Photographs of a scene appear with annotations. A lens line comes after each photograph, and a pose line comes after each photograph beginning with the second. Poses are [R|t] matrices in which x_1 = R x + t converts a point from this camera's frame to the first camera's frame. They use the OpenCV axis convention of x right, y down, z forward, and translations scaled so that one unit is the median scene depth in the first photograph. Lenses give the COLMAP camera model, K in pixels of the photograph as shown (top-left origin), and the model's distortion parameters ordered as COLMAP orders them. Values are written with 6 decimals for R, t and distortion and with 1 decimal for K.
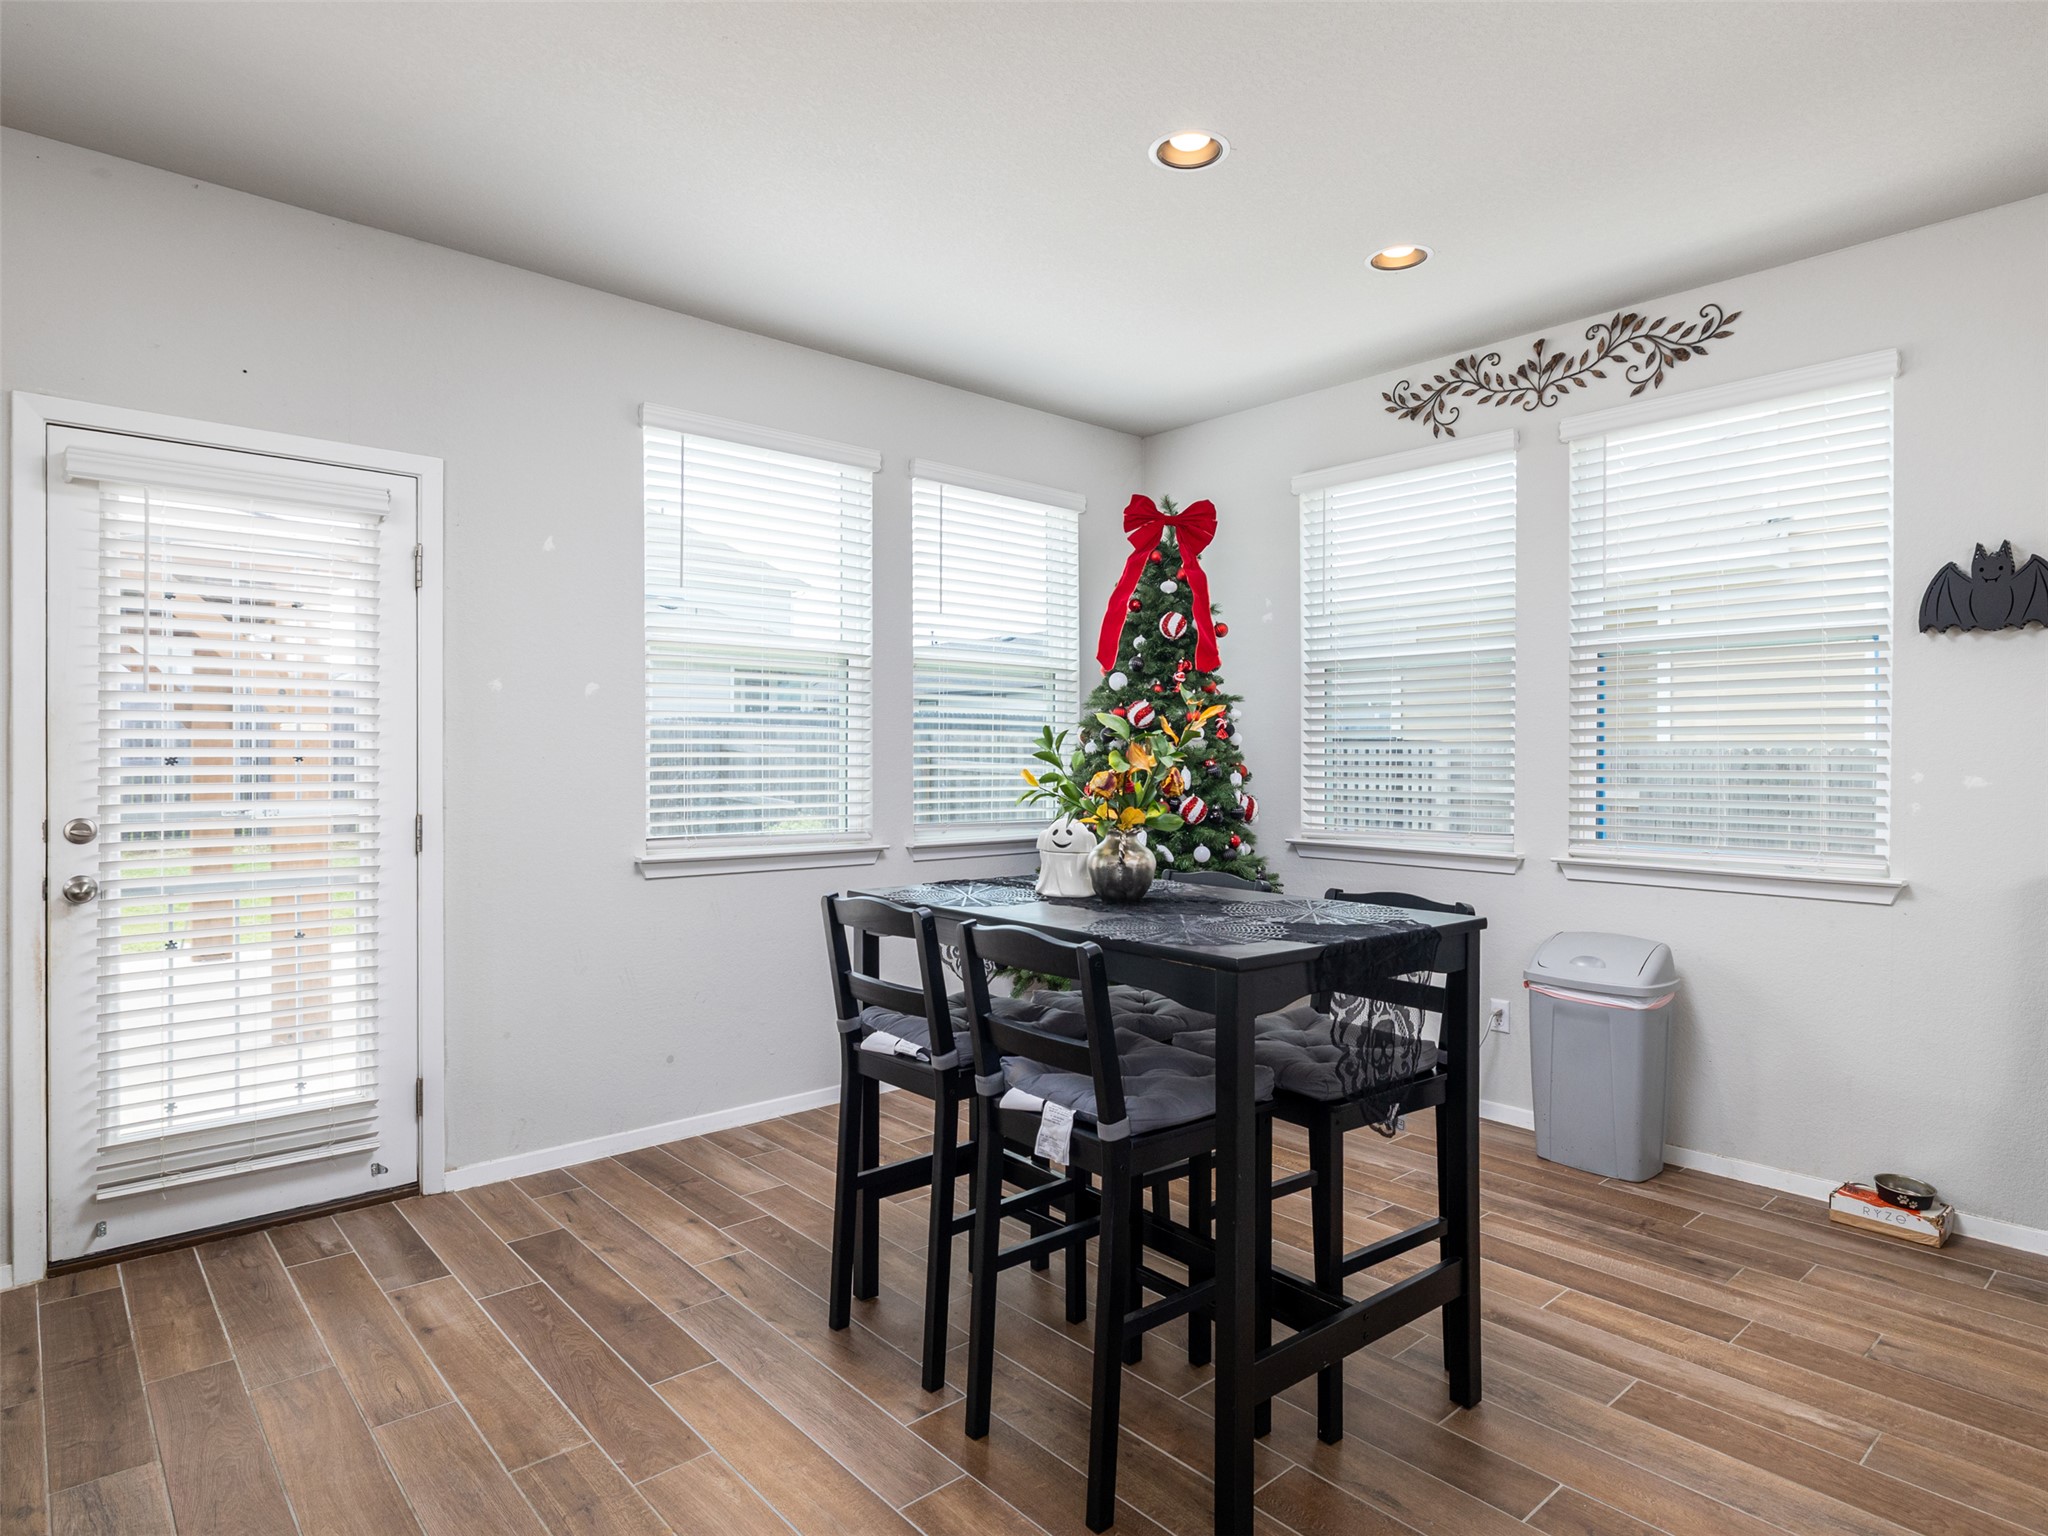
lens RADIAL K [[1151.0, 0, 1023.4], [0, 1151.0, 767.5], [0, 0, 1]] dist [-0.002915, -0.000771]
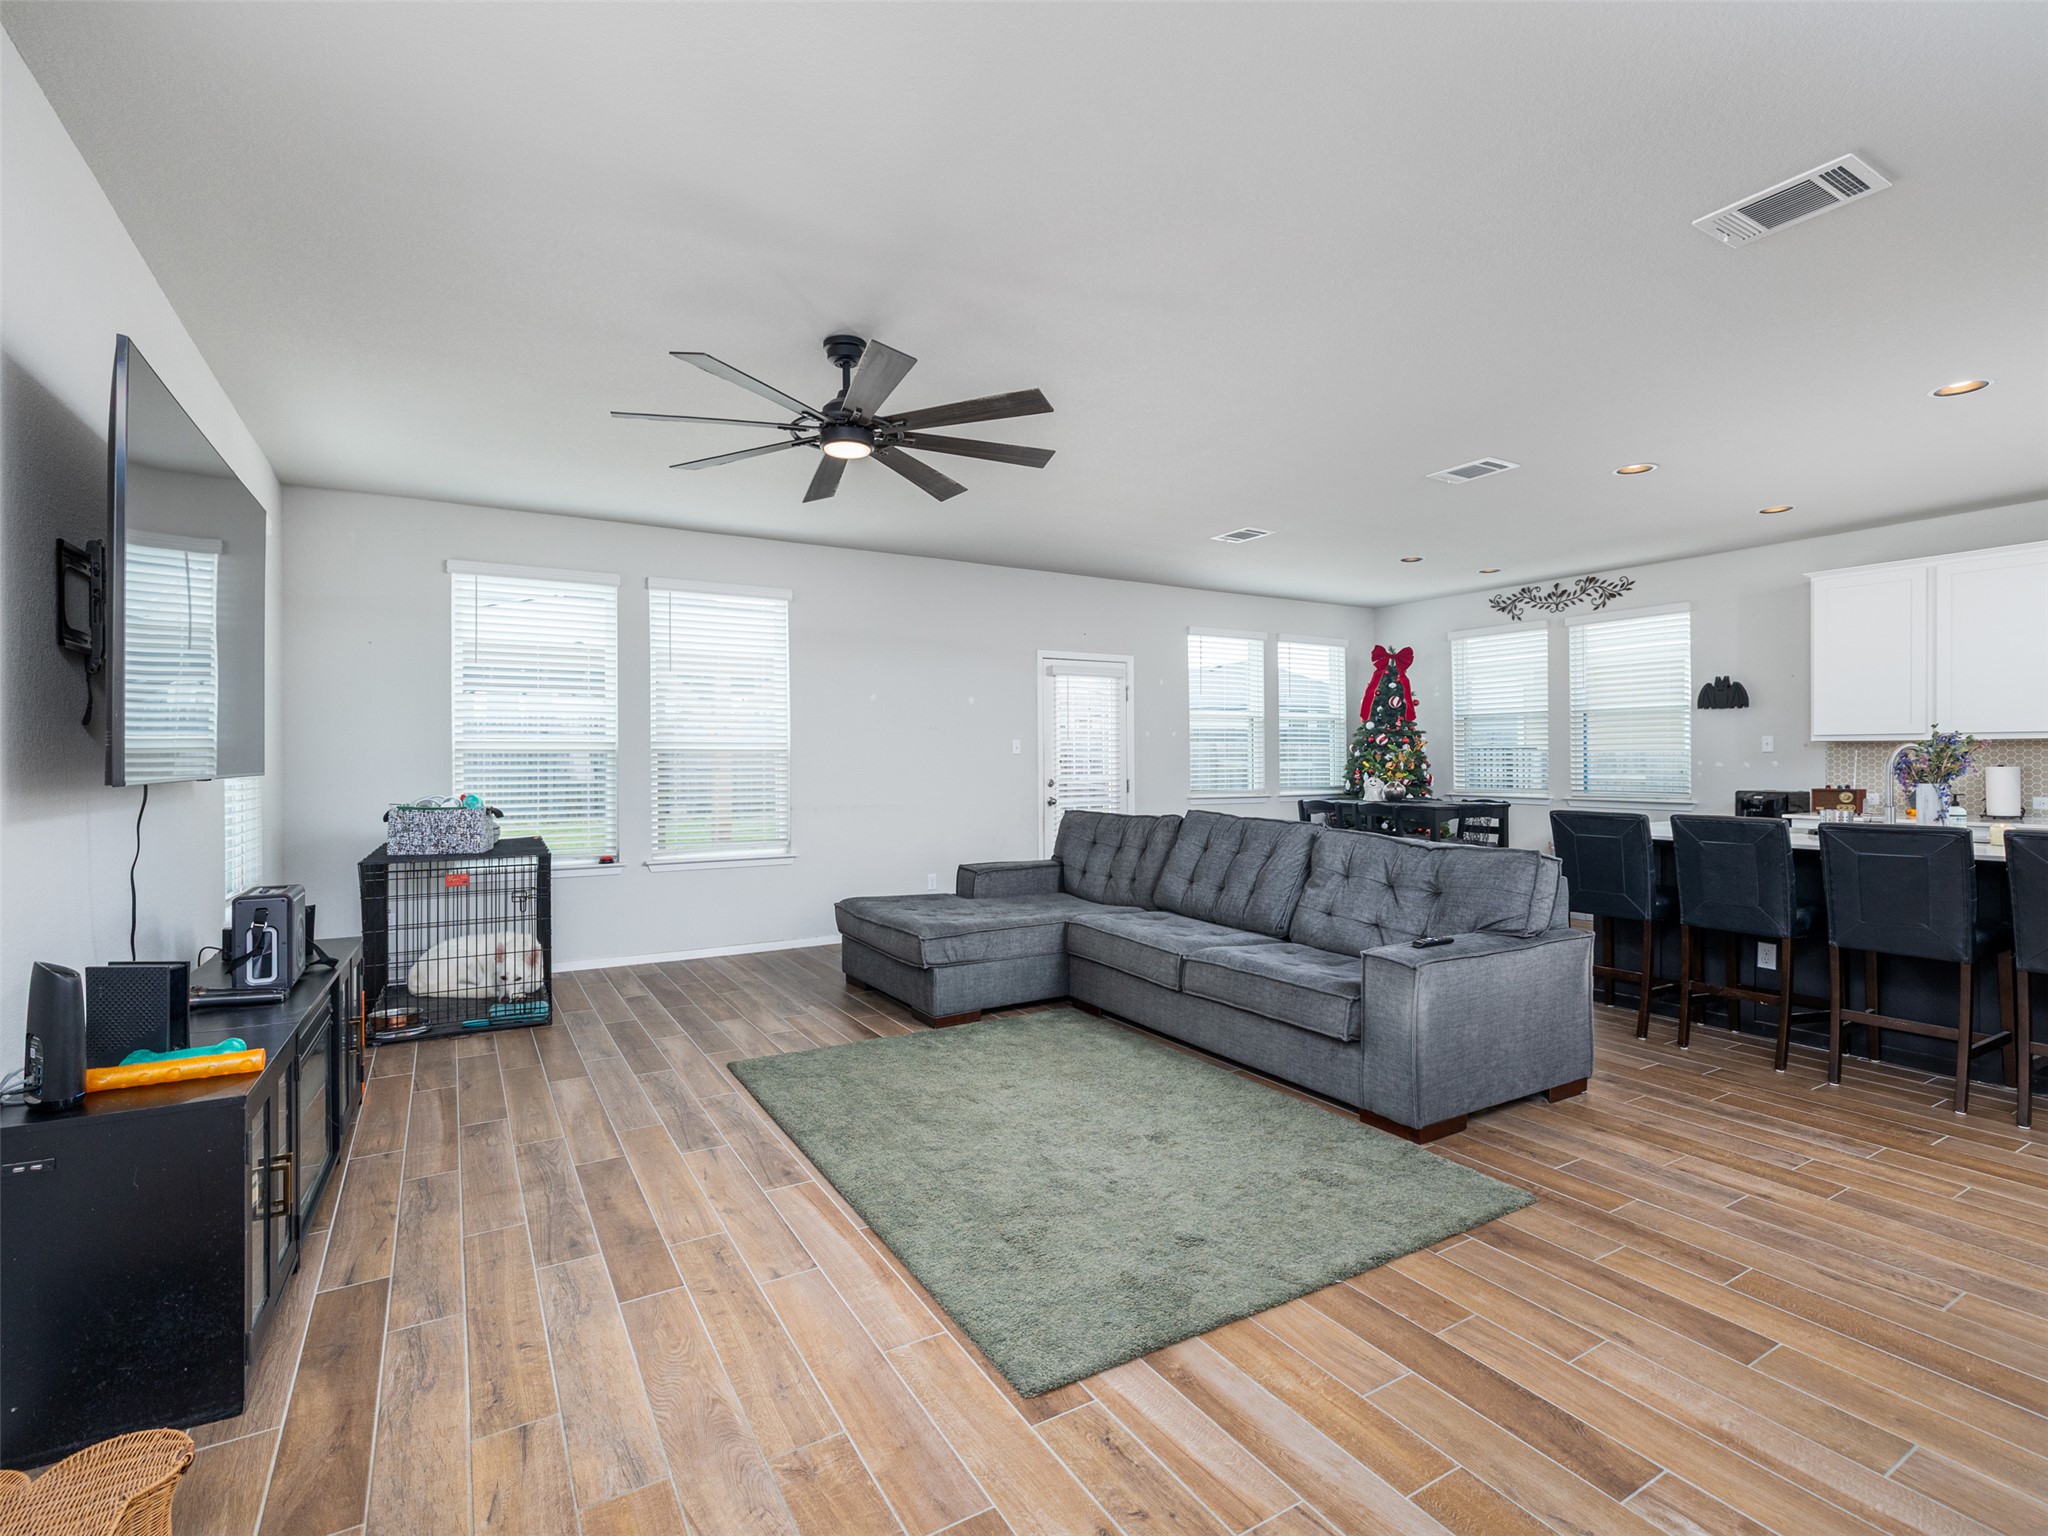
lens RADIAL K [[973.0, 0, 1015.9], [0, 973.0, 763.2], [0, 0, 1]] dist [-0.001717, 0.000567]
pose [[0.981720, -0.006966, -0.190202, -0.256317], [0.005783, 0.999960, -0.006770, 0.011963], [0.190241, 0.005546, 0.981722, -1.115248]]
